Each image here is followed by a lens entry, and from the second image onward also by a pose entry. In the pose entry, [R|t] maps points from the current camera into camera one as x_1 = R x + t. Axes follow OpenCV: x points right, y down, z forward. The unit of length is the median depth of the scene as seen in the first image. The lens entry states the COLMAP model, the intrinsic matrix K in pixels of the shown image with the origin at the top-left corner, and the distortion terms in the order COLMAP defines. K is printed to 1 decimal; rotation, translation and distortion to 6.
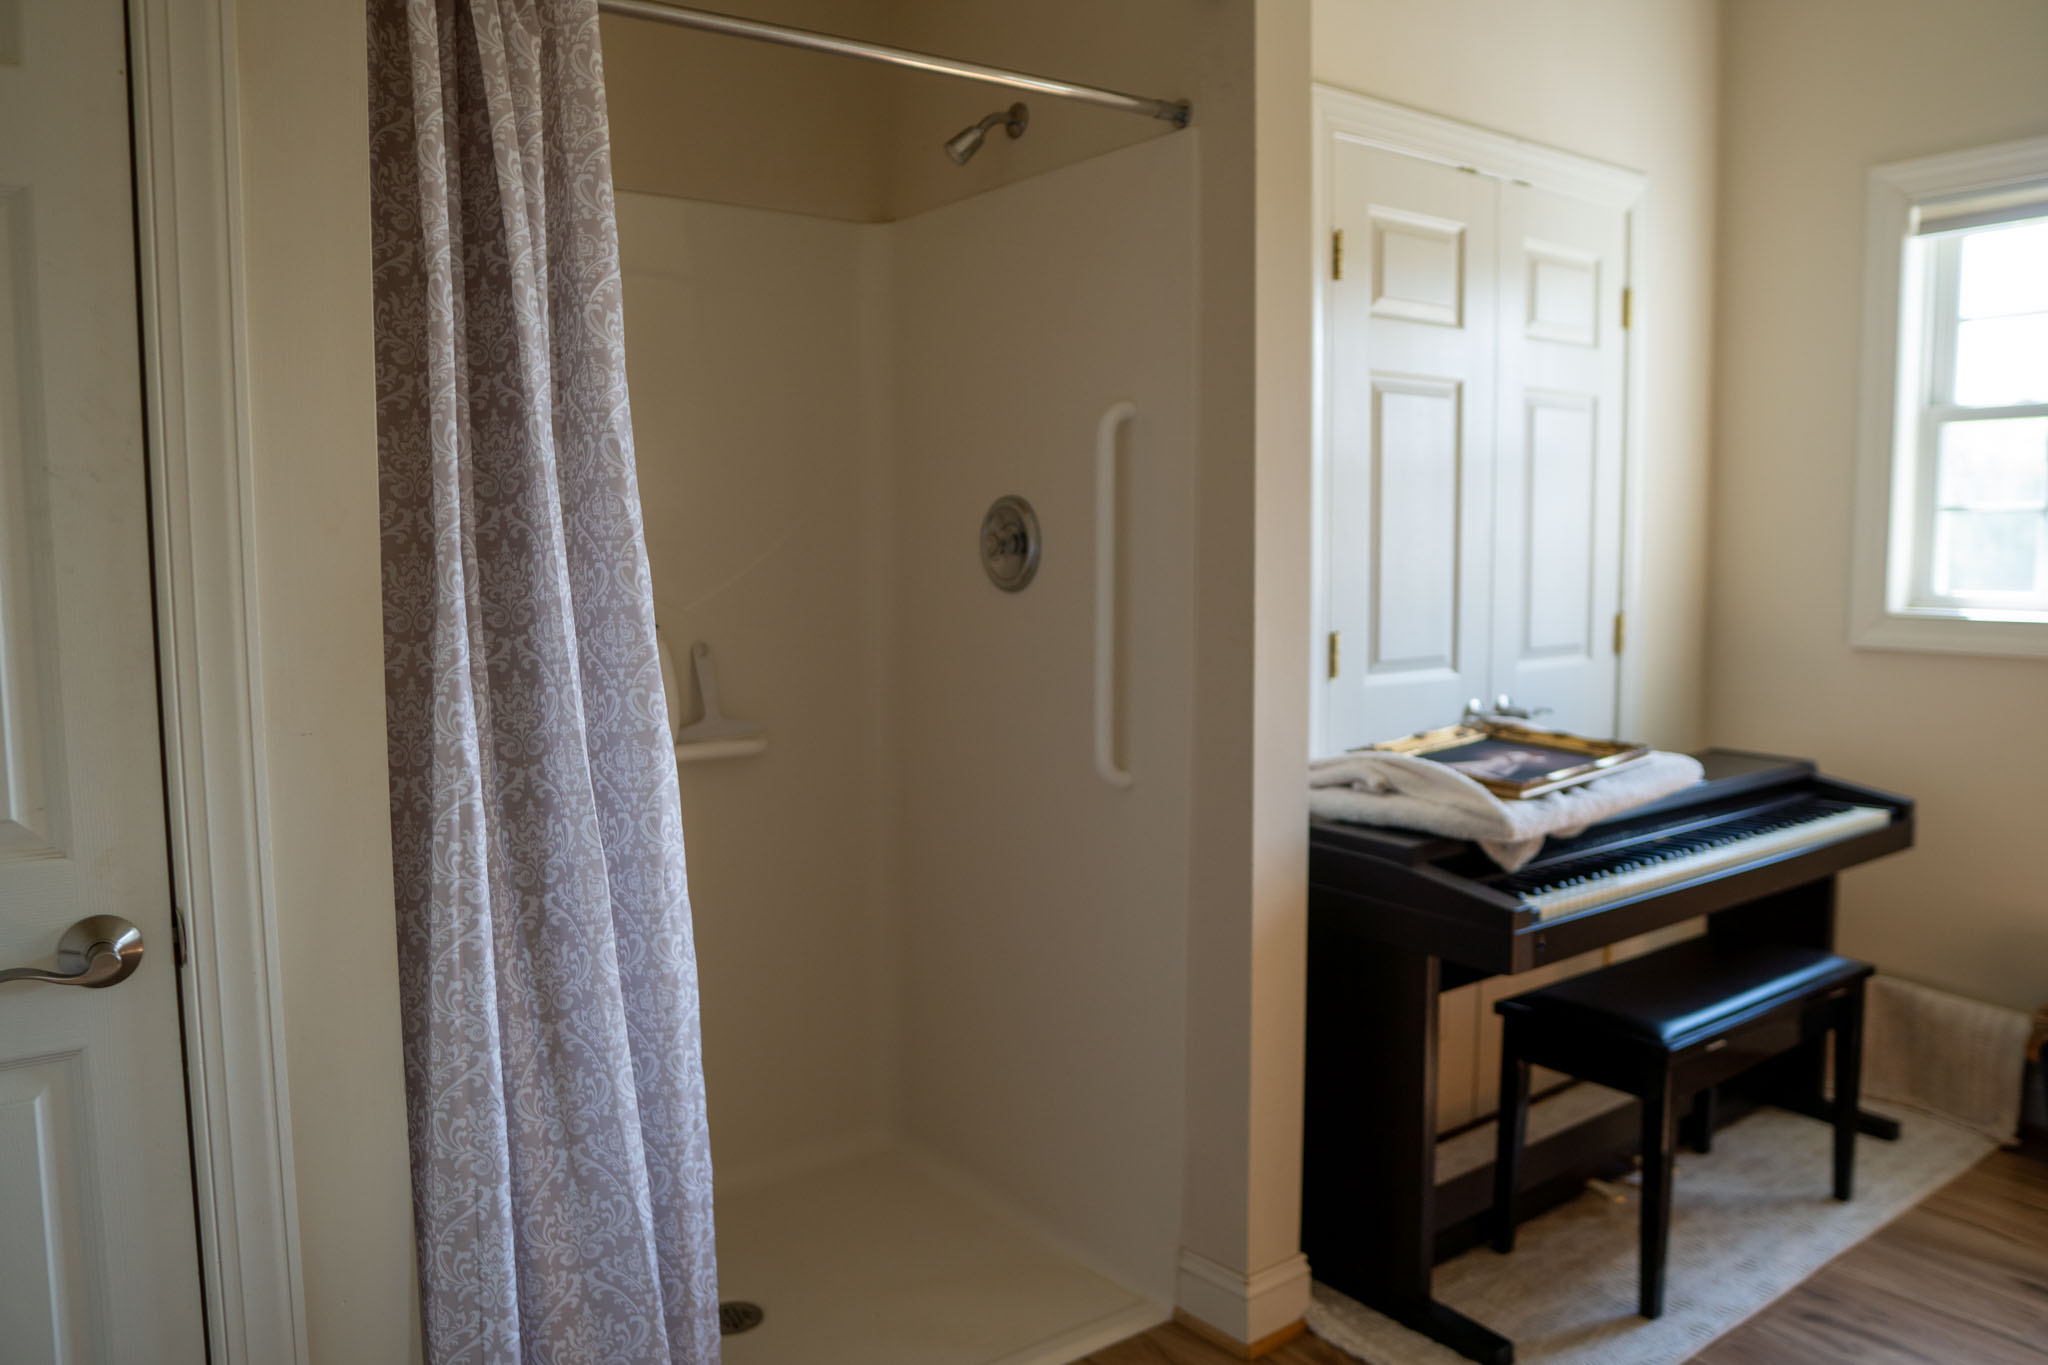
lens RADIAL K [[1440.7, 0, 1026.9], [0, 1440.7, 677.1], [0, 0, 1]] dist [-0.109167, 0.063012]
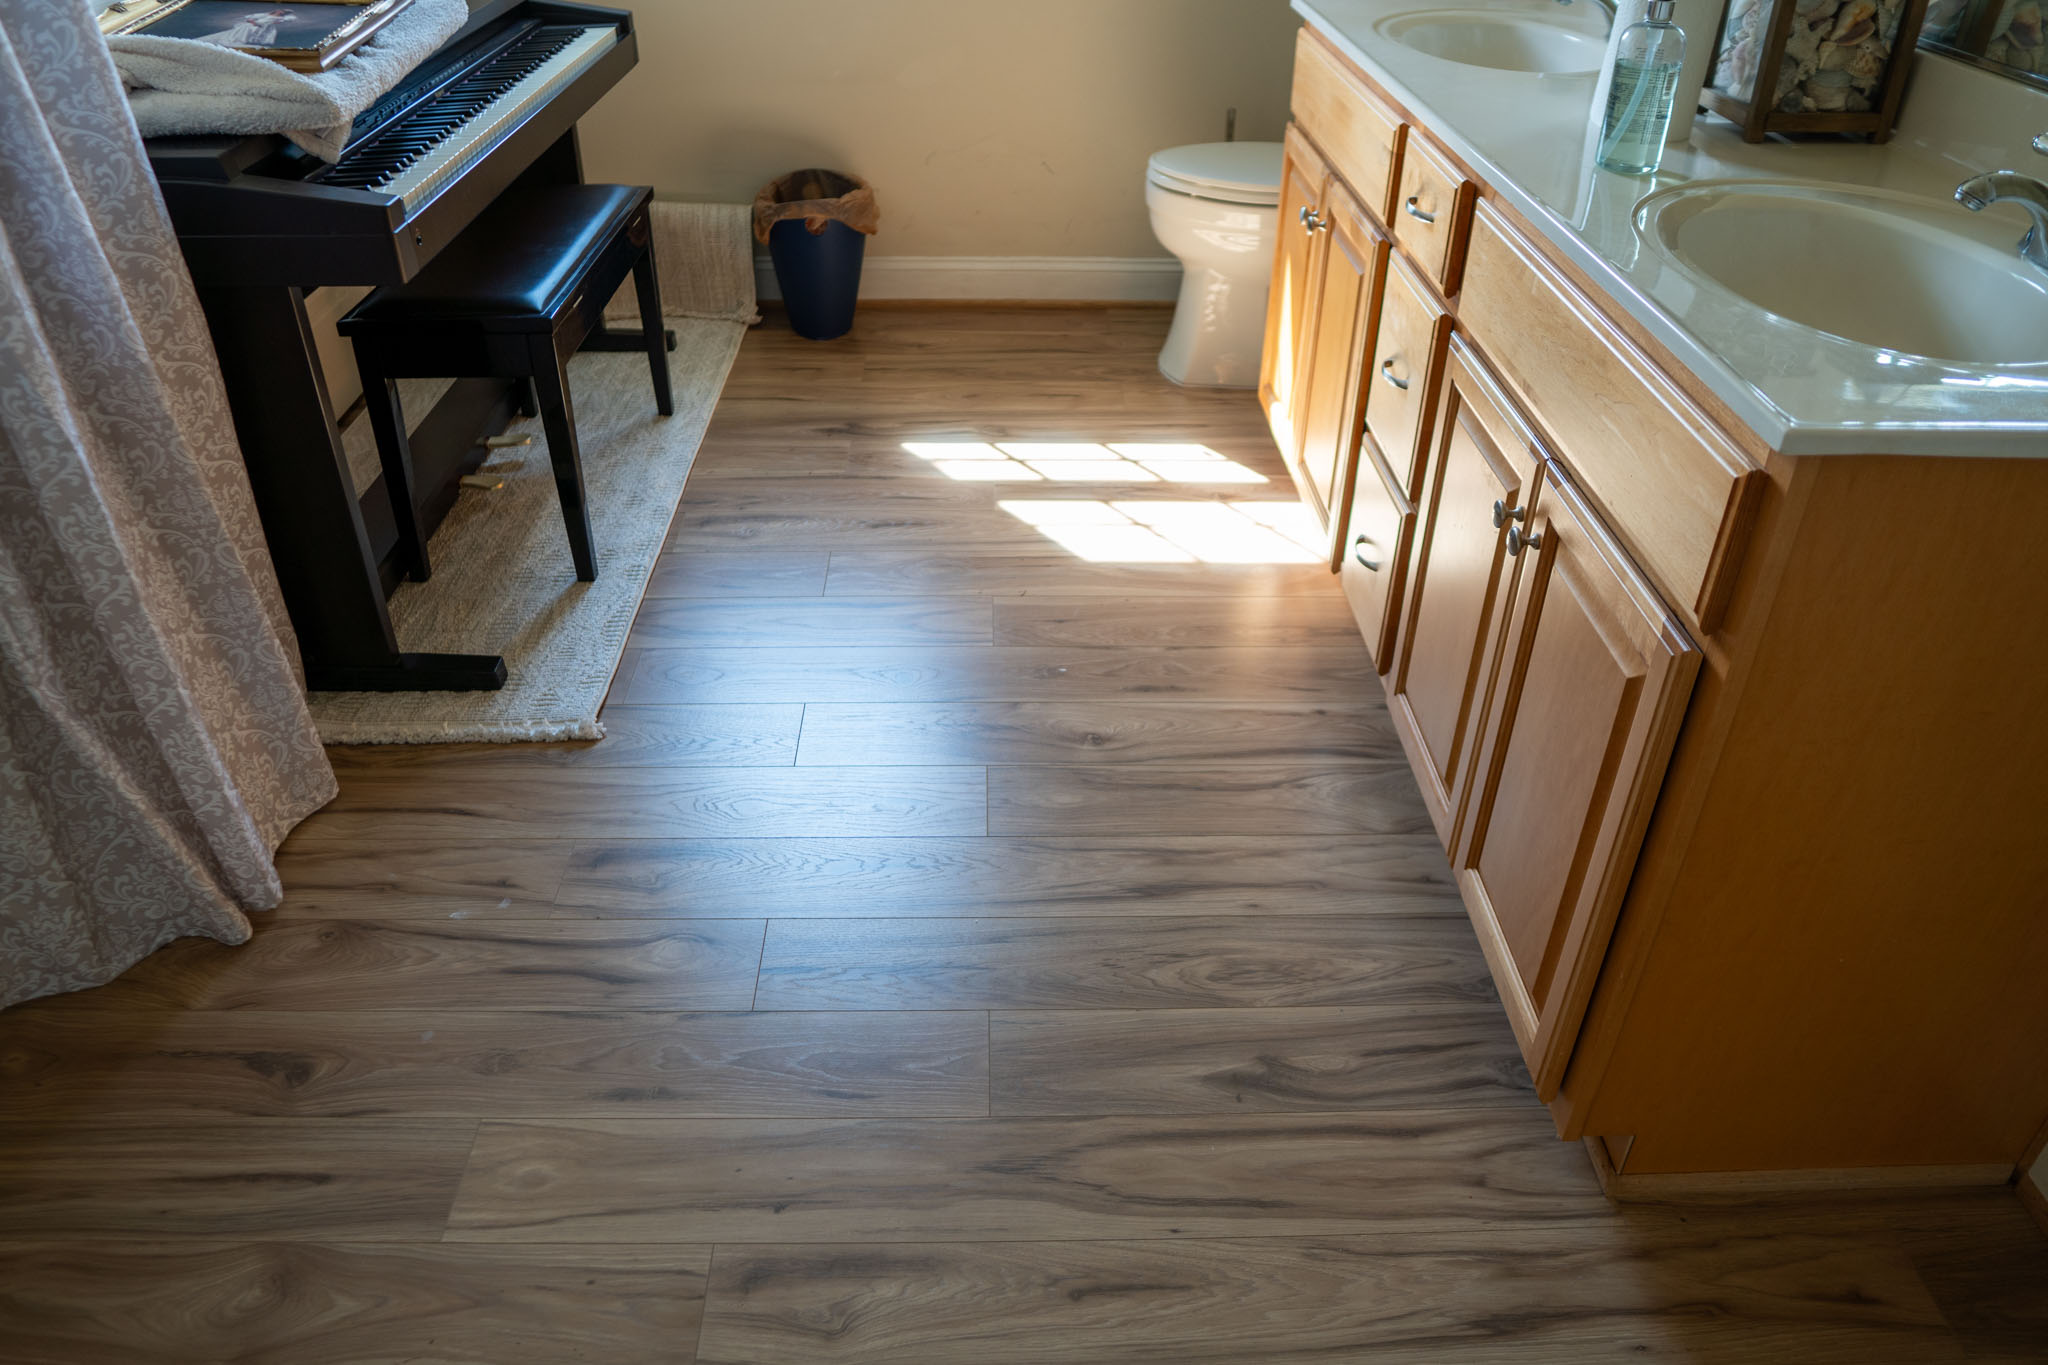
lens RADIAL K [[1440.7, 0, 1022.0], [0, 1440.7, 684.7], [0, 0, 1]] dist [-0.109167, 0.063012]
pose [[0.579531, -0.449569, 0.679729, -0.119266], [0.057543, 0.854566, 0.516145, -0.000869], [-0.812916, -0.260009, 0.521117, 0.164281]]
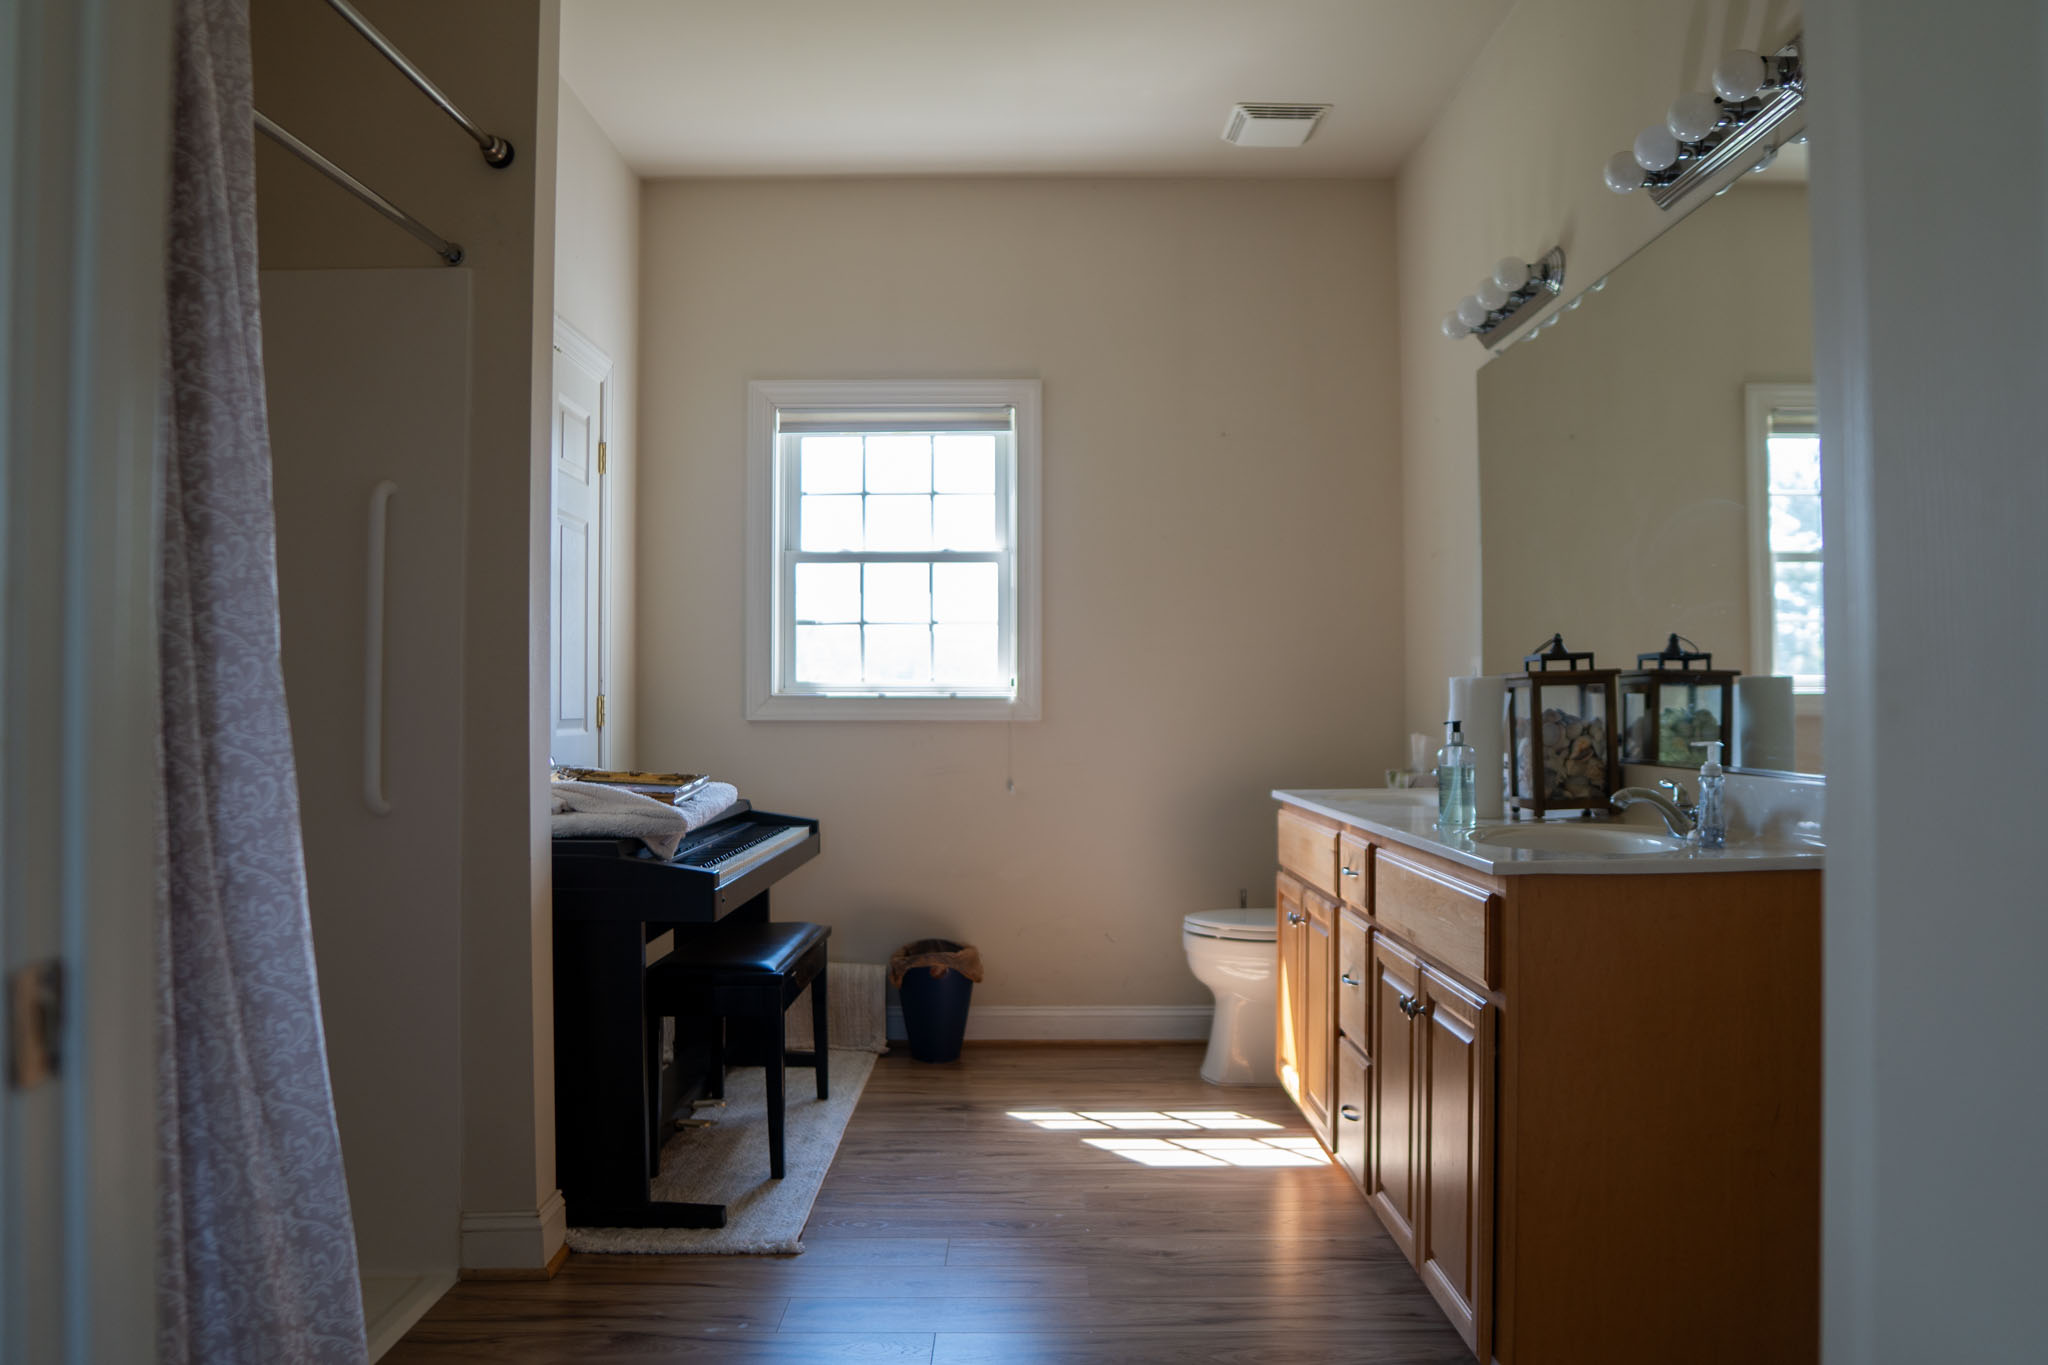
lens RADIAL K [[1440.7, 0, 1012.7], [0, 1440.7, 684.2], [0, 0, 1]] dist [-0.109167, 0.063012]
pose [[0.607136, 0.016162, 0.794434, -0.529160], [0.070069, 0.994809, -0.073788, 0.092606], [-0.791503, 0.100465, 0.602852, -0.078848]]
